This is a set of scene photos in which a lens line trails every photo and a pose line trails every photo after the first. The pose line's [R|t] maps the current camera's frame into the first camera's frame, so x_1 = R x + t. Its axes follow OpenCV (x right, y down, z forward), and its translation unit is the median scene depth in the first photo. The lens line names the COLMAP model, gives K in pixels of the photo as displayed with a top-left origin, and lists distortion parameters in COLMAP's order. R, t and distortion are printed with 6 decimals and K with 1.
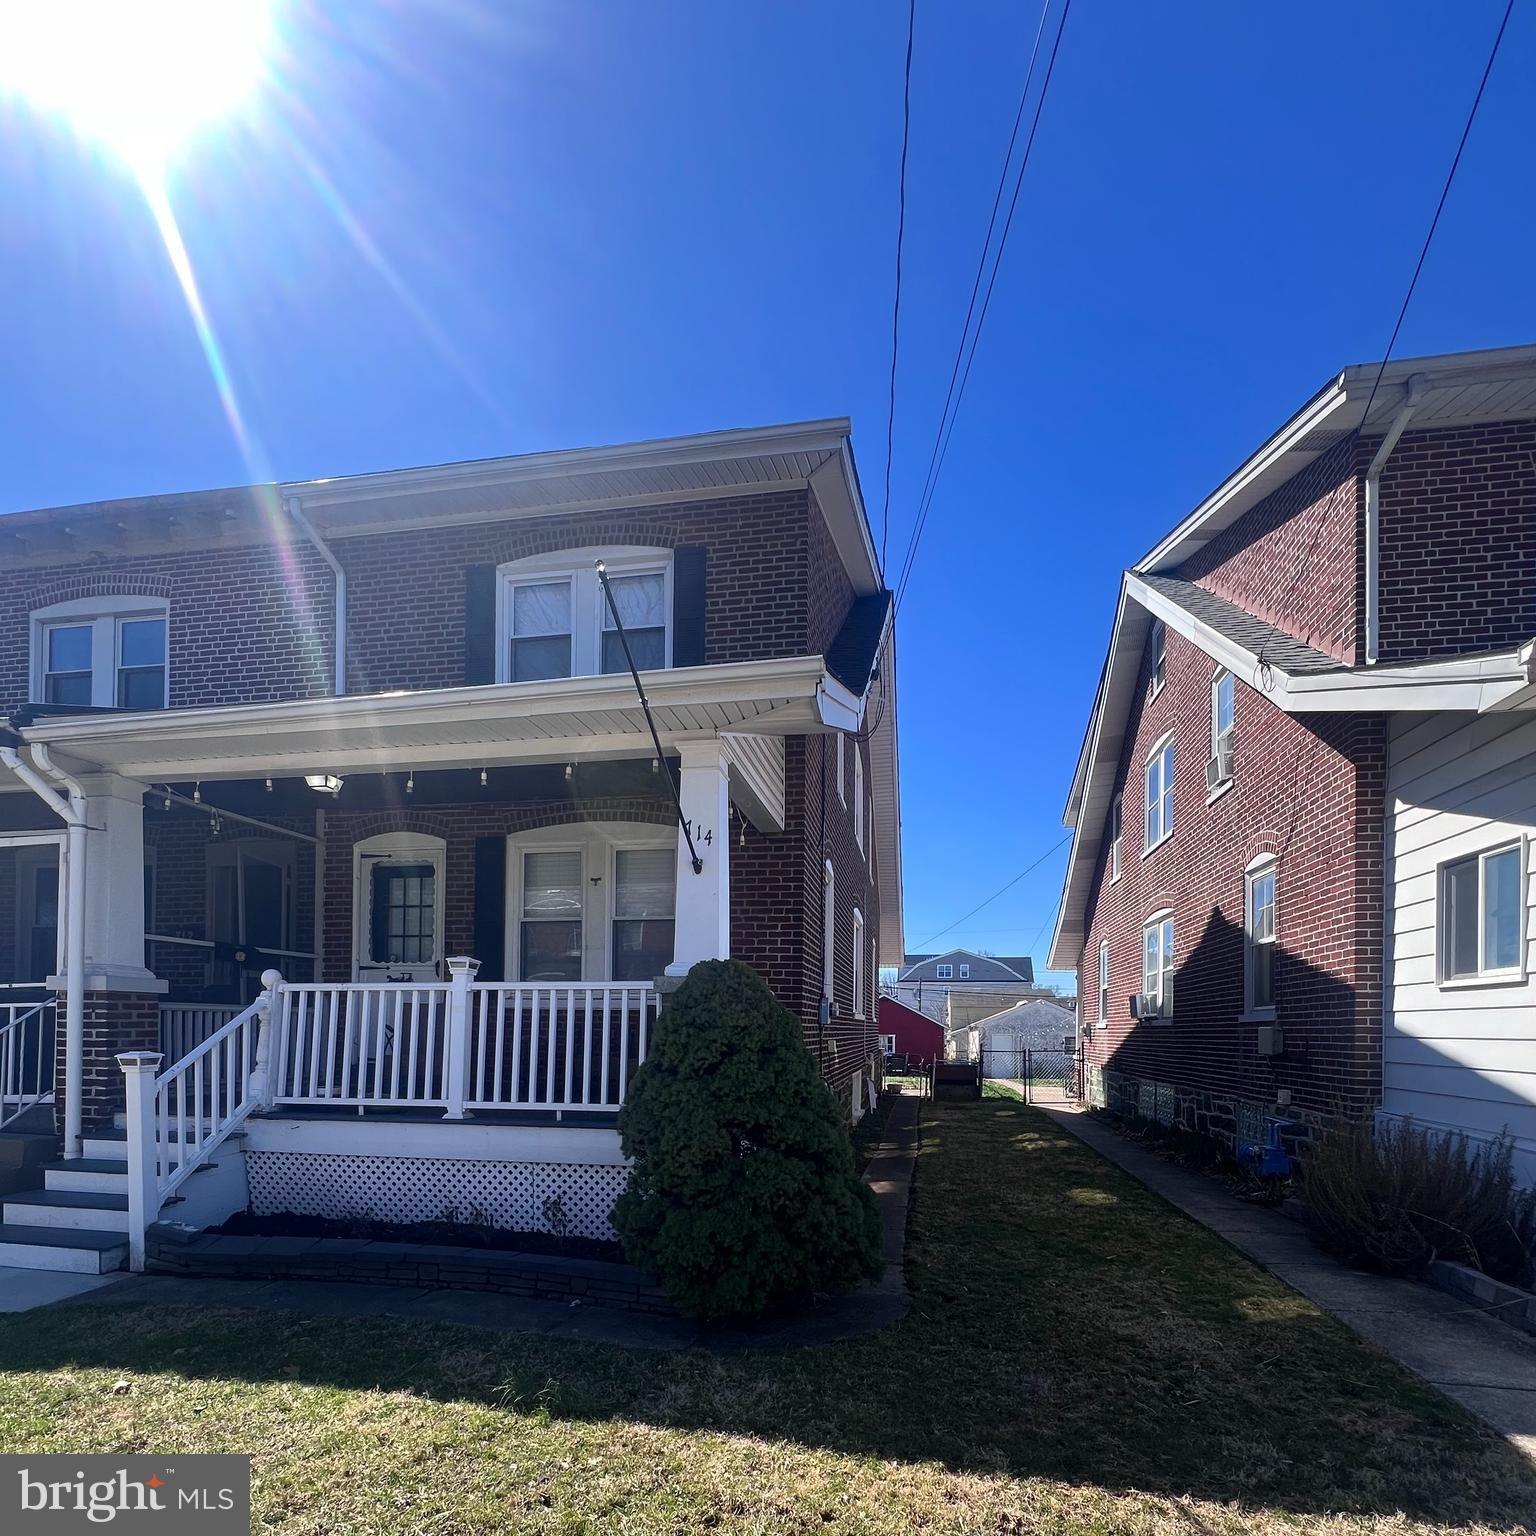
lens RADIAL K [[822.2, 0, 782.4], [0, 822.2, 1015.0], [0, 0, 1]] dist [-0.004624, 0.000372]
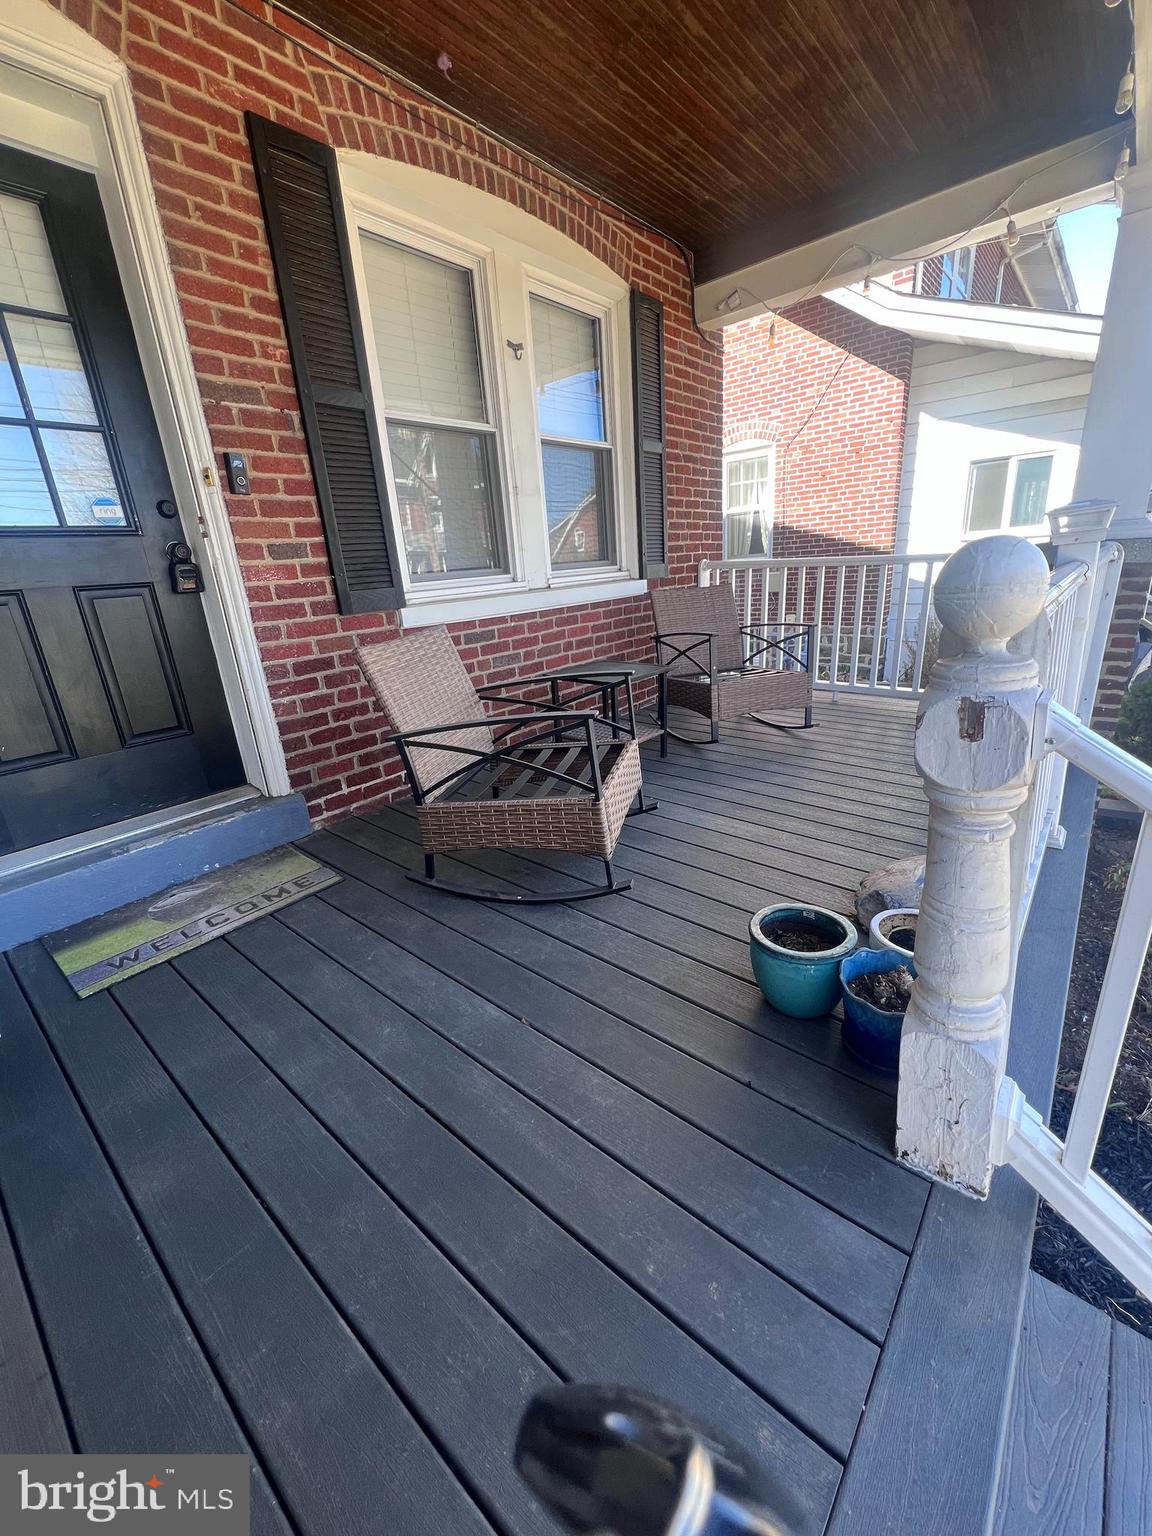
lens RADIAL K [[618.3, 0, 573.1], [0, 618.3, 766.7], [0, 0, 1]] dist [-0.001859, -0.000063]
pose [[0.506001, -0.310291, 0.804787, -0.786882], [0.062719, 0.943817, 0.324461, -0.054421], [-0.860249, -0.113702, 0.497034, 0.988918]]
